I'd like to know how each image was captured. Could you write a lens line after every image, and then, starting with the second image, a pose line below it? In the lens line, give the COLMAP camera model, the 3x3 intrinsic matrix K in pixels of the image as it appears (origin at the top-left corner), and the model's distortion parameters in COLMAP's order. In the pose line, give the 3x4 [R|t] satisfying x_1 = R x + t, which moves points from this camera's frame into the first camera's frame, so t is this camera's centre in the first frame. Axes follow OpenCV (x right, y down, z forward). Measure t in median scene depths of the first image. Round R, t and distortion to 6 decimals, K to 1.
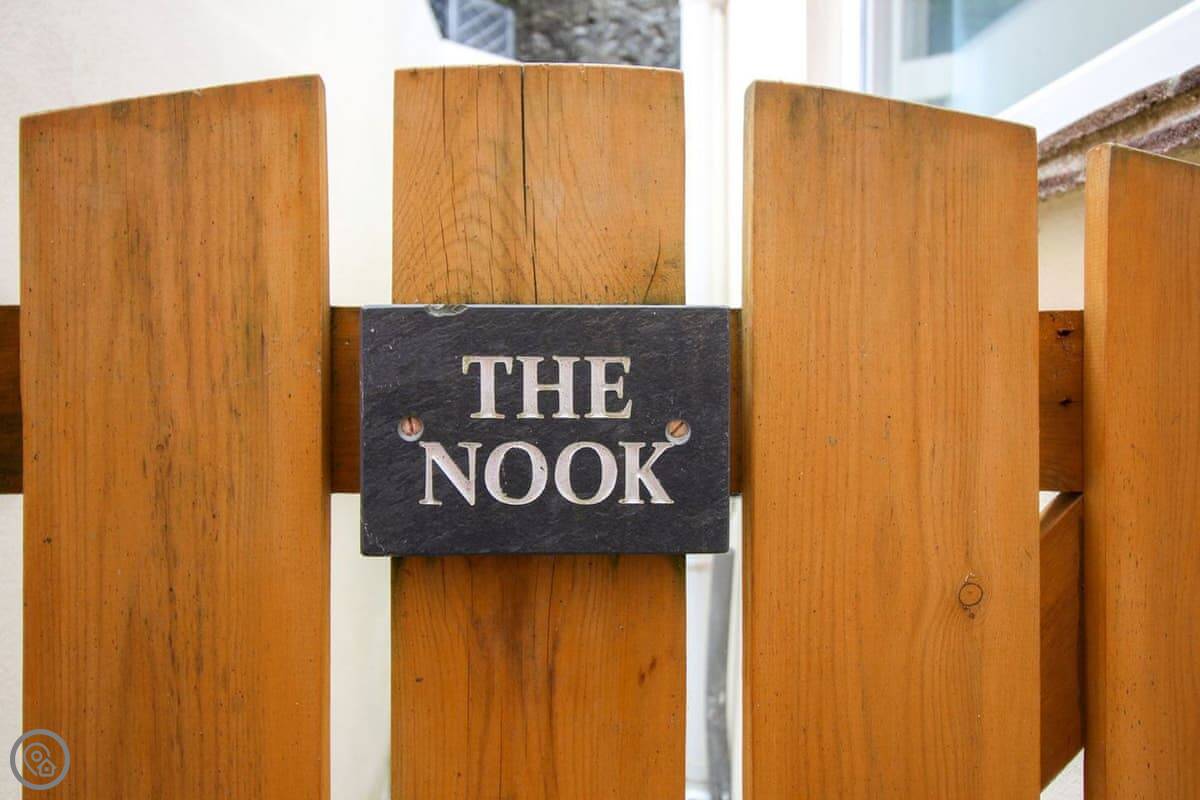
lens RADIAL K [[1008.4, 0, 594.3], [0, 1008.4, 396.1], [0, 0, 1]] dist [-0.003270, 0.002274]
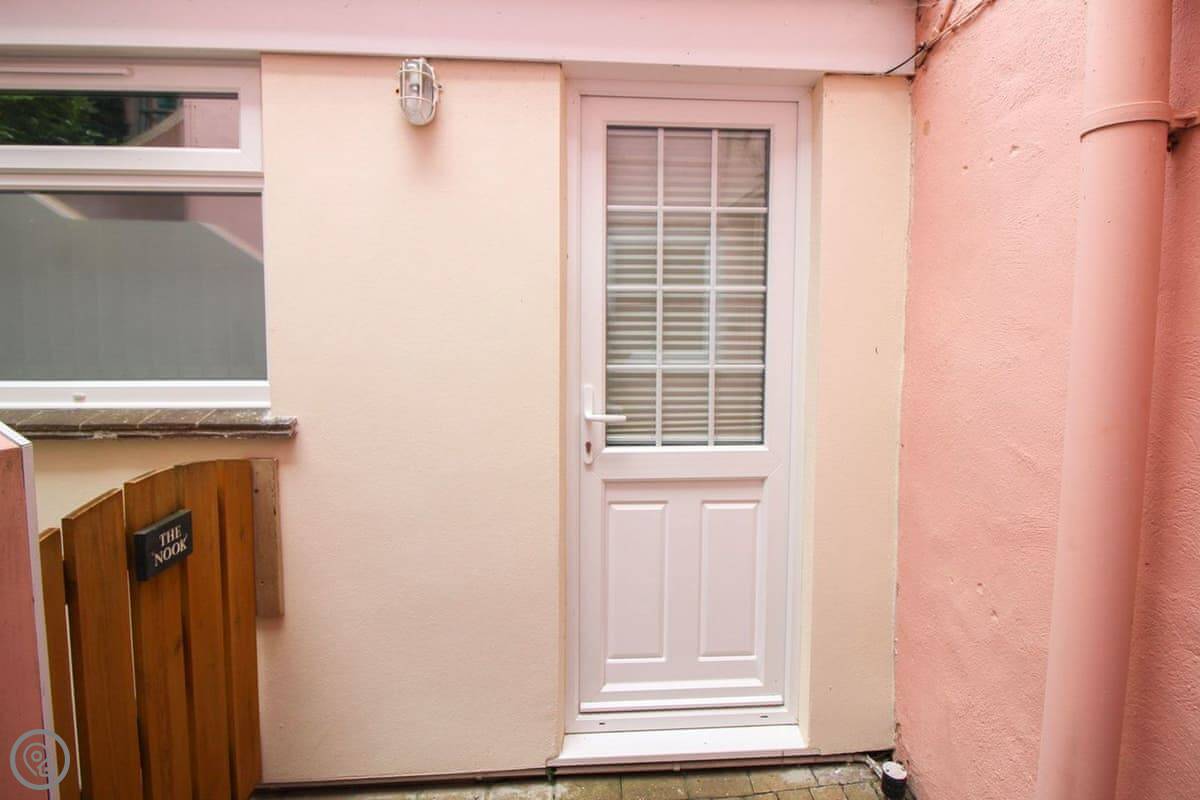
lens RADIAL K [[578.0, 0, 606.4], [0, 578.0, 348.2], [0, 0, 1]] dist [0.000380, -0.010238]
pose [[0.005444, -0.049834, 0.998743, -3.034861], [0.016959, 0.998618, 0.049735, -1.115438], [-0.999841, 0.016667, 0.006281, -1.354637]]
